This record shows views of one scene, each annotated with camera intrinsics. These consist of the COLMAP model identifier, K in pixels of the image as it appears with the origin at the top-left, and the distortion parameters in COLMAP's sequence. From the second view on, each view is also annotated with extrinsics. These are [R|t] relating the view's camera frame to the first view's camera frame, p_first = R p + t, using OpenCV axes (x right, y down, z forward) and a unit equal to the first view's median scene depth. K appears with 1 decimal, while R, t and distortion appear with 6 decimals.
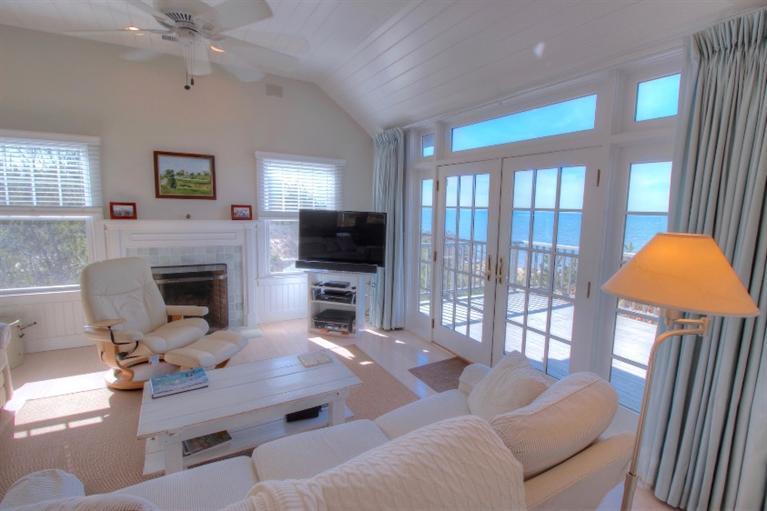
lens RADIAL K [[368.1, 0, 386.1], [0, 368.1, 257.2], [0, 0, 1]] dist [0.001238, -0.003113]
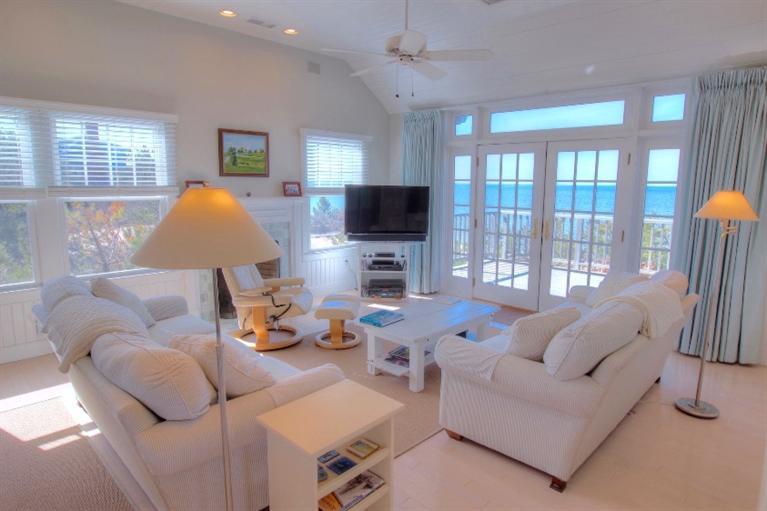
lens RADIAL K [[461.4, 0, 383.1], [0, 461.4, 258.7], [0, 0, 1]] dist [0.005133, 0.002116]
pose [[0.961514, -0.061660, 0.267748, -0.548485], [0.052406, 0.997760, 0.041579, 0.032728], [-0.269712, -0.025948, 0.962591, -0.320692]]
